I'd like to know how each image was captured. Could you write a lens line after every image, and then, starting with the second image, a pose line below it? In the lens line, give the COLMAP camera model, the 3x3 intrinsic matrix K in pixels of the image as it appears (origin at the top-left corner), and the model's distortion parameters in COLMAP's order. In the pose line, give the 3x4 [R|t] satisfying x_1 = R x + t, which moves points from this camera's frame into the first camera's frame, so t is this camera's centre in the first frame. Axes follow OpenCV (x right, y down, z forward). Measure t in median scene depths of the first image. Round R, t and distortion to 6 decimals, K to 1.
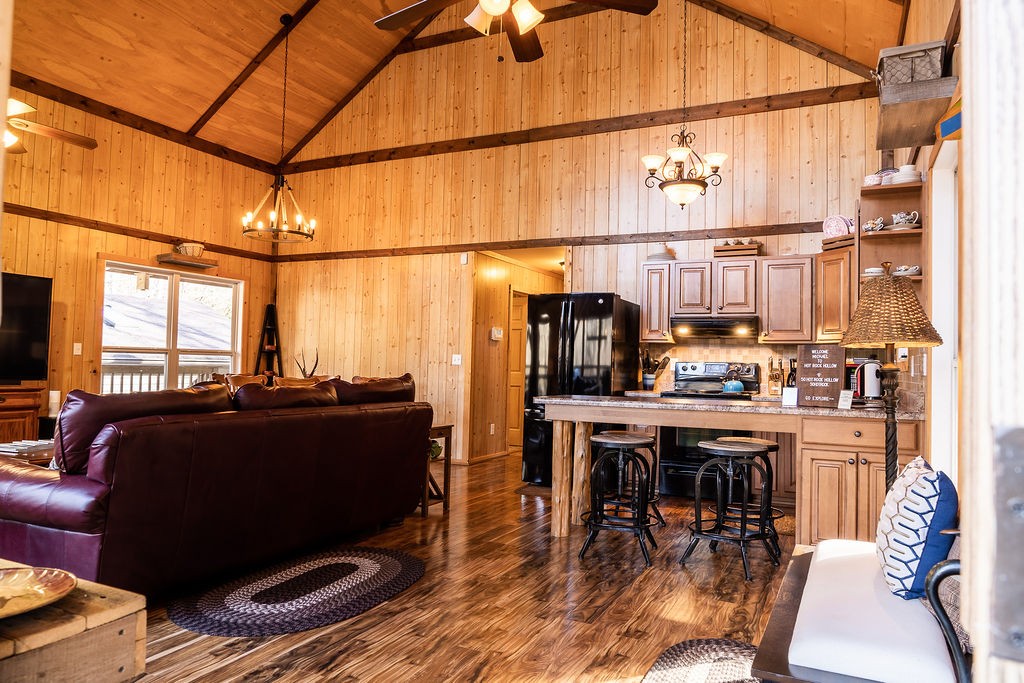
lens RADIAL K [[685.0, 0, 517.5], [0, 685.0, 335.6], [0, 0, 1]] dist [0.001350, 0.000205]
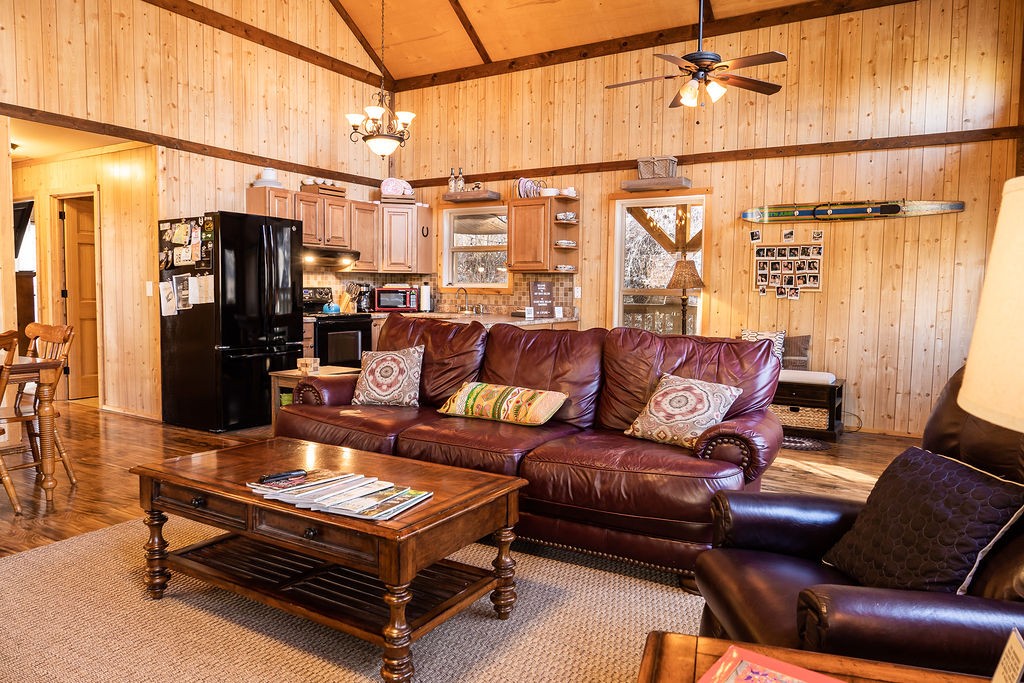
lens RADIAL K [[710.2, 0, 516.6], [0, 710.2, 337.0], [0, 0, 1]] dist [-0.002363, -0.002097]
pose [[0.089278, -0.090176, 0.991916, -0.852547], [-0.052880, 0.994059, 0.095130, -0.009268], [-0.994602, -0.060946, 0.083979, 0.567892]]
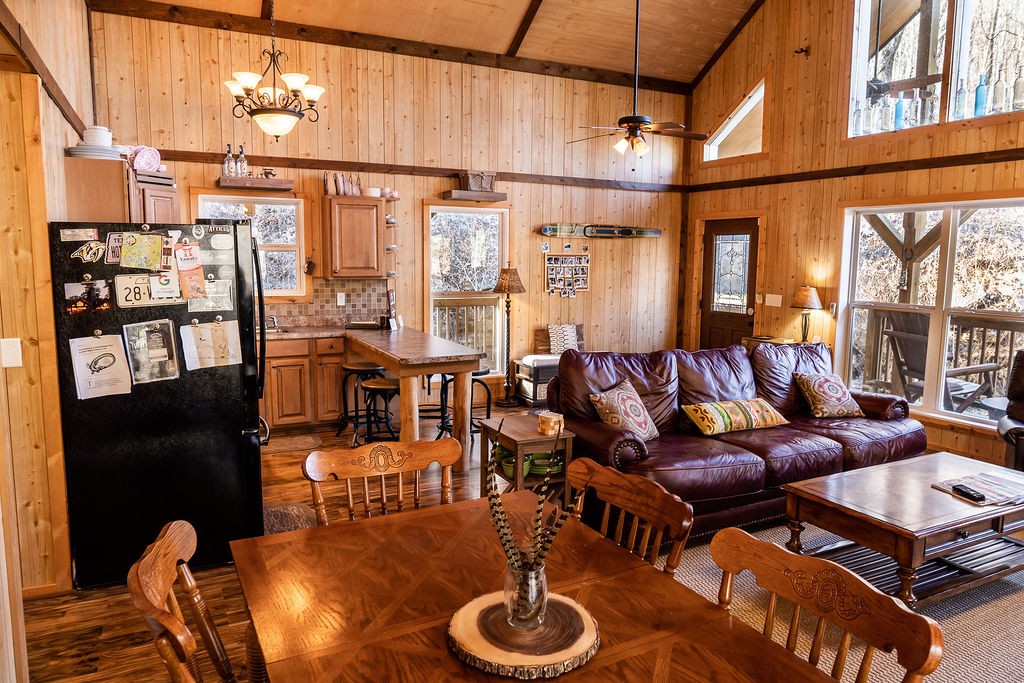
lens RADIAL K [[685.0, 0, 517.5], [0, 685.0, 335.6], [0, 0, 1]] dist [0.001350, 0.000205]
pose [[-0.796660, -0.105850, 0.595087, -0.487924], [-0.058086, 0.993397, 0.098937, -0.036234], [-0.601630, 0.044253, -0.797548, 1.333151]]
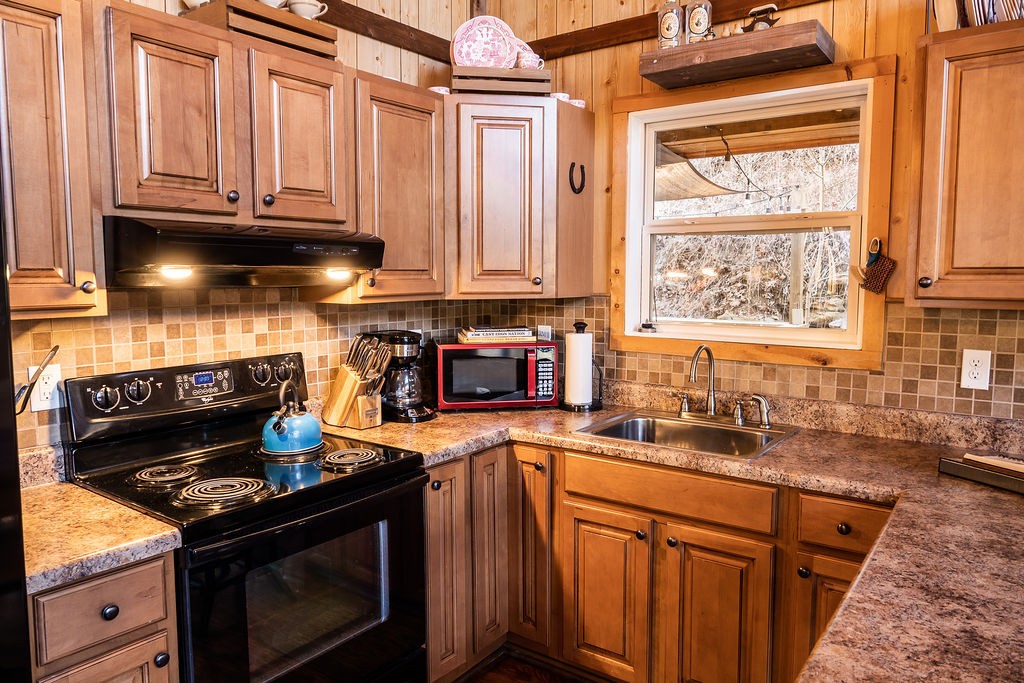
lens RADIAL K [[710.2, 0, 516.6], [0, 710.2, 337.0], [0, 0, 1]] dist [-0.002363, -0.002097]
pose [[0.182022, -0.113400, 0.976734, -0.015036], [-0.039221, 0.991700, 0.122447, -0.021771], [-0.982512, -0.060596, 0.176063, 0.809726]]
